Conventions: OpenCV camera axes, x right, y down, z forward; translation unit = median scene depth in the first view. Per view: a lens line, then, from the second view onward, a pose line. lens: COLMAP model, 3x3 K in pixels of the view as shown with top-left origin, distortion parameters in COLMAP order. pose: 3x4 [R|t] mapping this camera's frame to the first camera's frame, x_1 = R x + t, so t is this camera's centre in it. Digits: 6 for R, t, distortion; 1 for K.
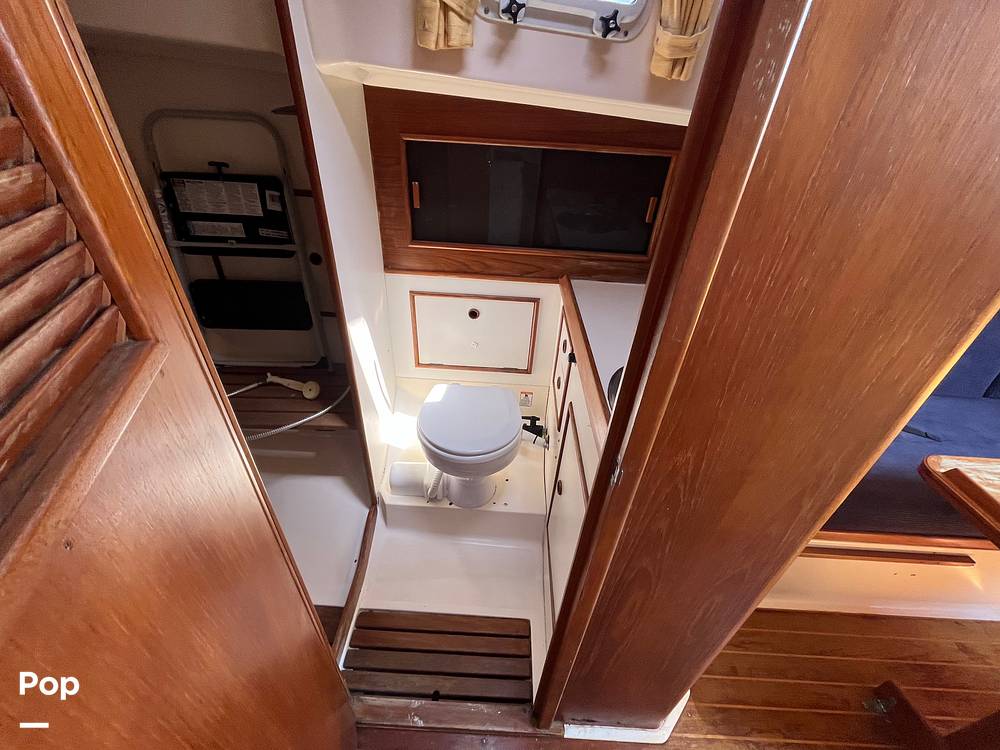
lens RADIAL K [[407.6, 0, 495.5], [0, 407.6, 372.4], [0, 0, 1]] dist [-0.002316, -0.000280]
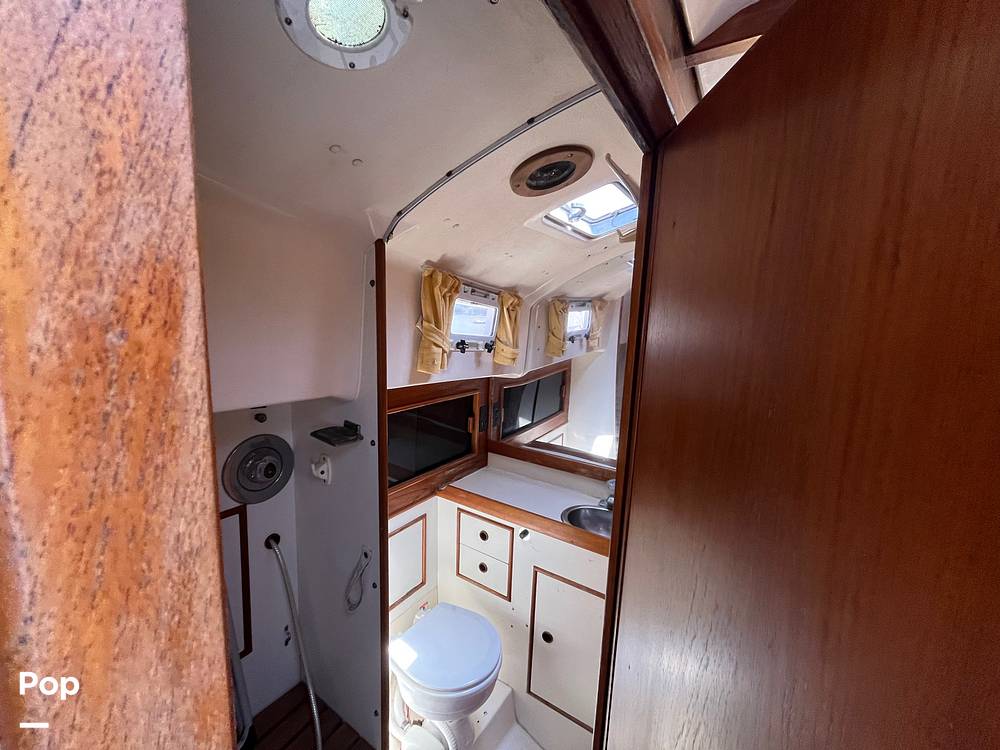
lens RADIAL K [[407.6, 0, 495.5], [0, 407.6, 372.4], [0, 0, 1]] dist [-0.002316, -0.000280]
pose [[0.514385, -0.149310, 0.844461, -0.783447], [0.476660, 0.868377, -0.136809, -0.299163], [-0.712884, 0.472893, 0.517850, 0.049588]]
